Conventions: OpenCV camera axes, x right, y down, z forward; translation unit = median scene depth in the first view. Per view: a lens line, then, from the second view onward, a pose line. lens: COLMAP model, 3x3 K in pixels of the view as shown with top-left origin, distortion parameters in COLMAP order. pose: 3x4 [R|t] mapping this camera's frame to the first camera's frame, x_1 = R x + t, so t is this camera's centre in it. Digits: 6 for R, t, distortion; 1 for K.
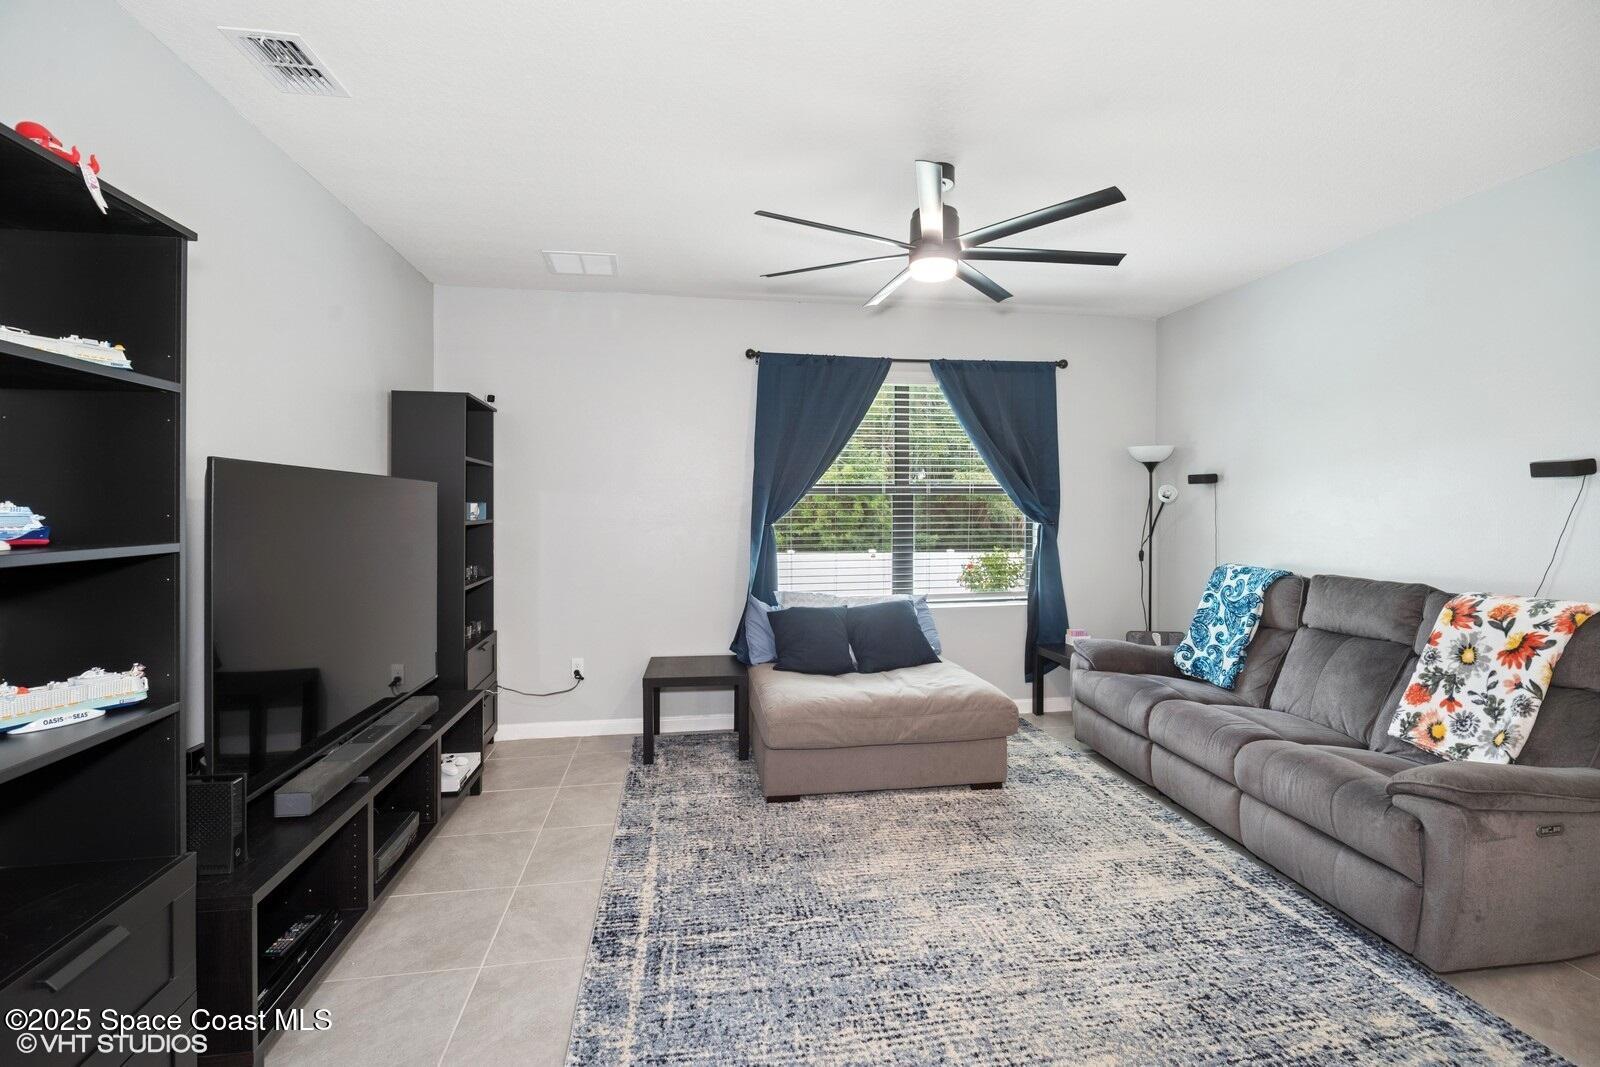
lens RADIAL K [[716.8, 0, 805.1], [0, 716.8, 492.1], [0, 0, 1]] dist [-0.013267, -0.000619]
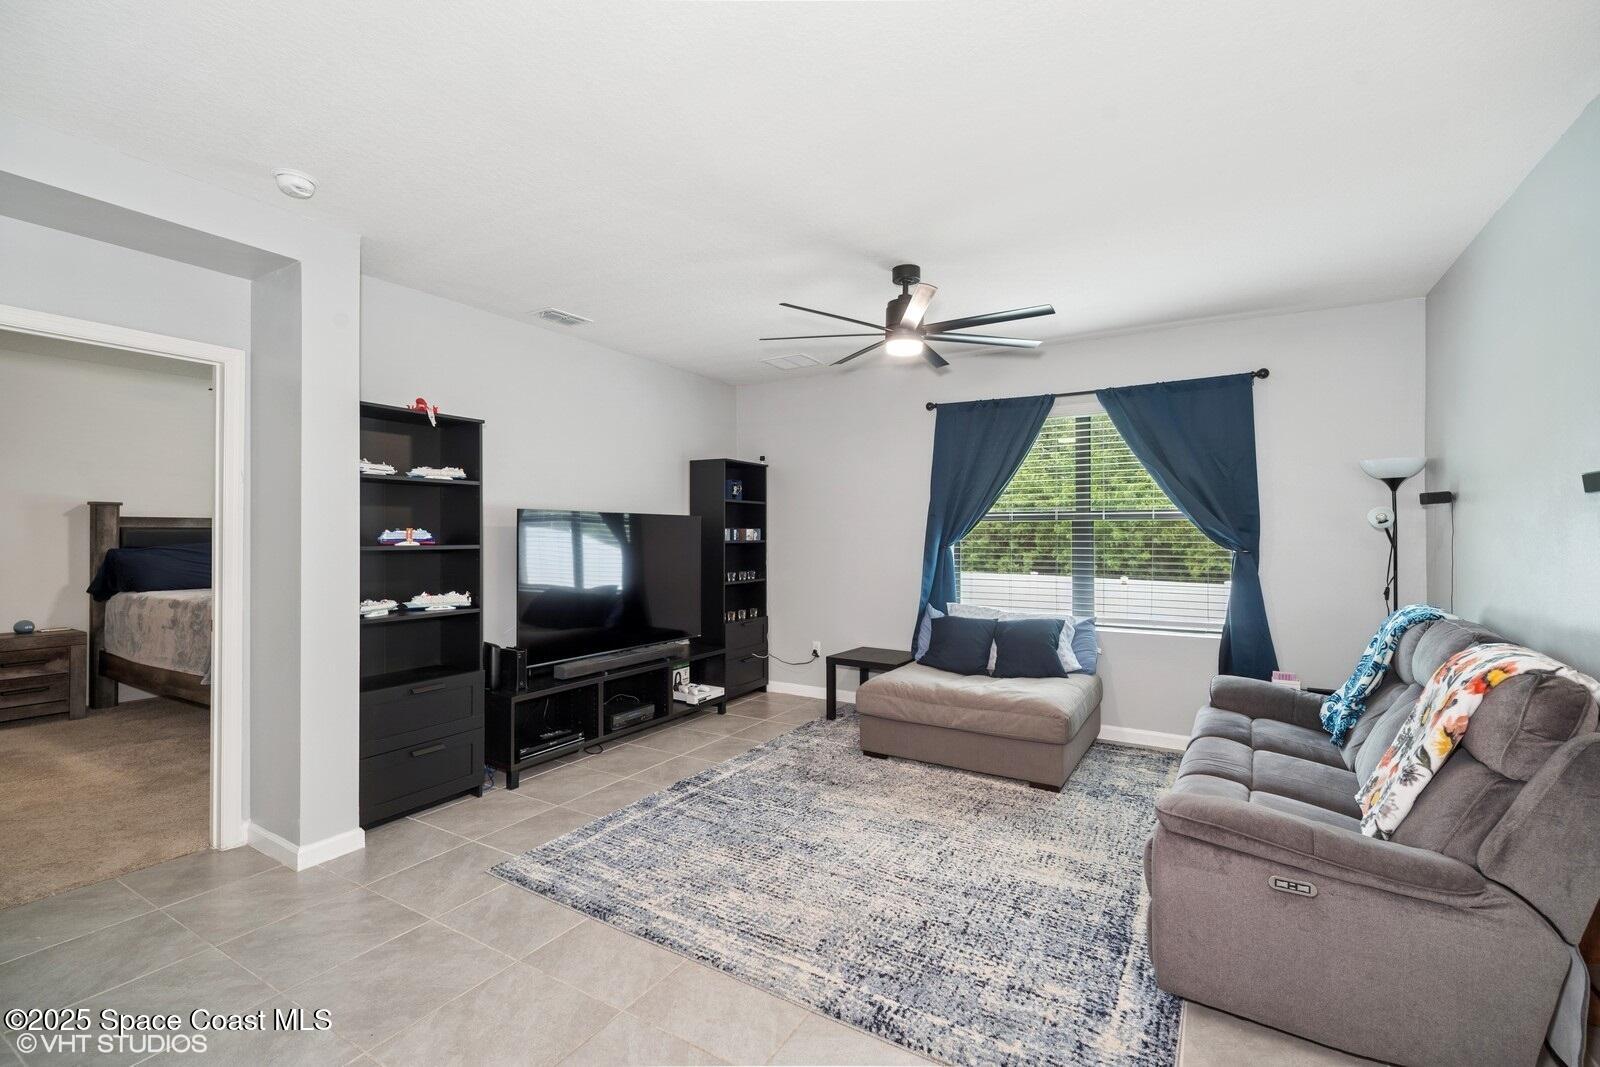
lens RADIAL K [[702.2, 0, 799.0], [0, 702.2, 516.7], [0, 0, 1]] dist [-0.006001, -0.000440]
pose [[0.757606, -0.011754, -0.652606, 0.656571], [0.010246, 0.999929, -0.006116, -0.000715], [0.652632, -0.002054, 0.757673, -0.058879]]
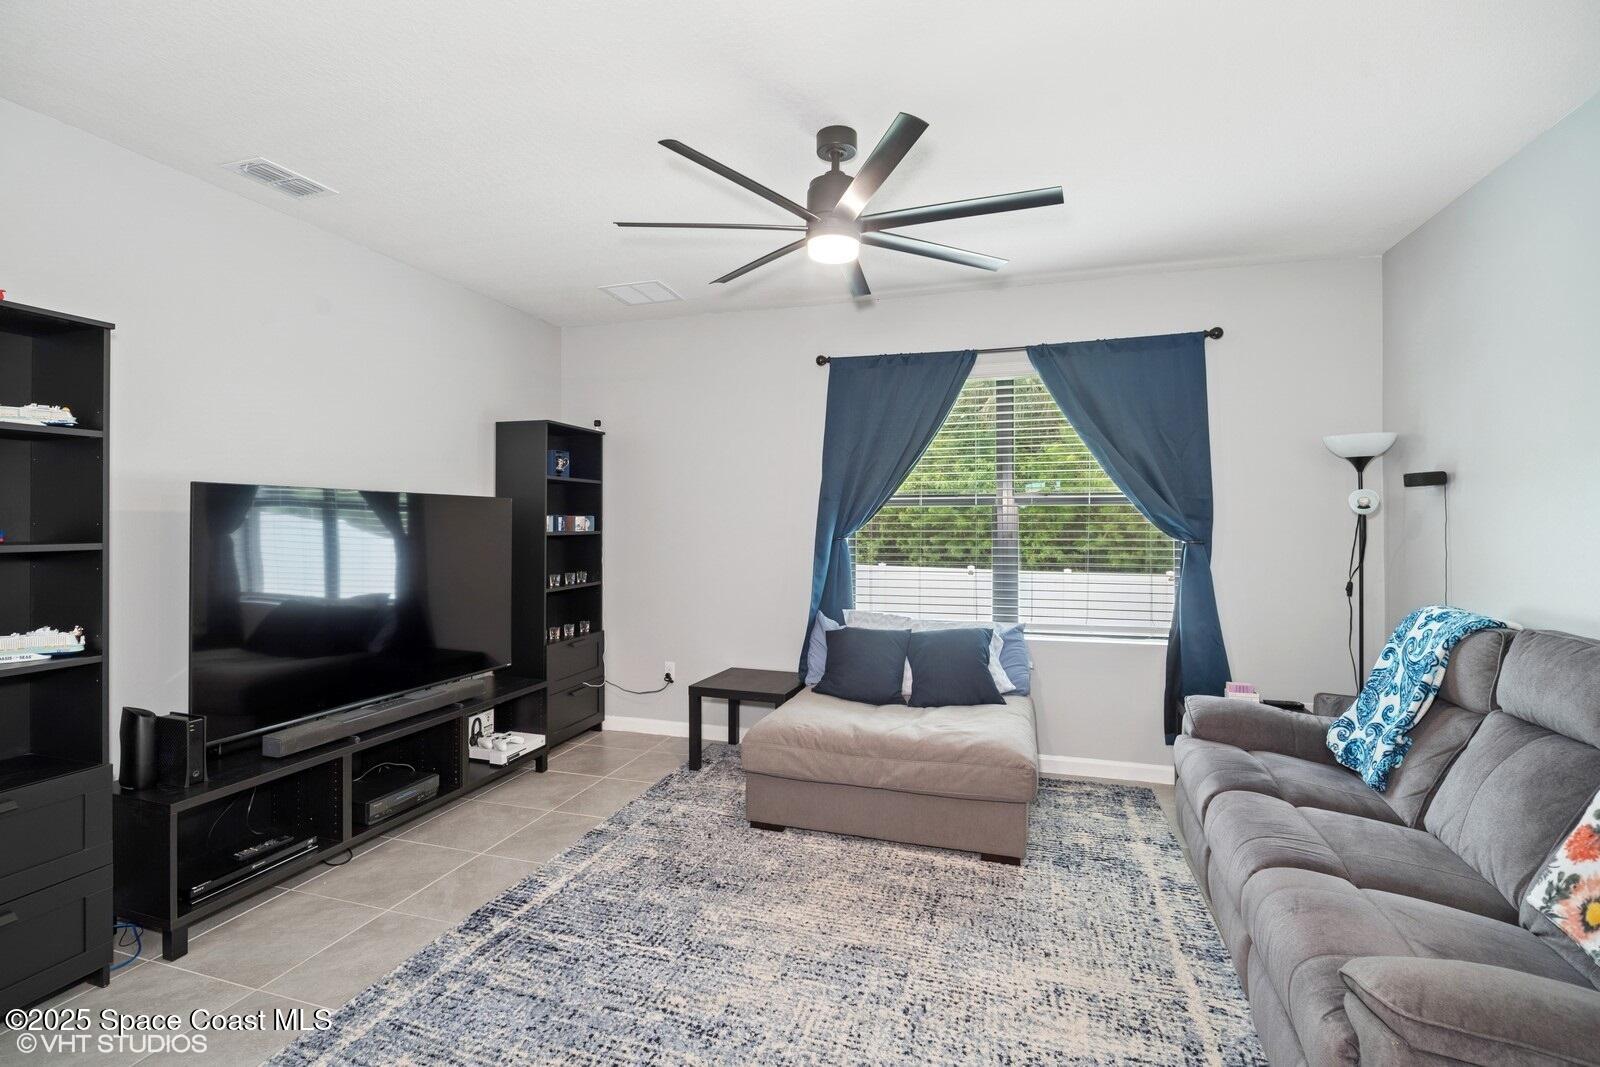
lens RADIAL K [[732.0, 0, 798.4], [0, 732.0, 502.0], [0, 0, 1]] dist [-0.013614, -0.001146]
pose [[0.891740, -0.010111, -0.452435, 0.418414], [0.007755, 0.999945, -0.007062, 0.004001], [0.452482, 0.002789, 0.891769, 0.140037]]
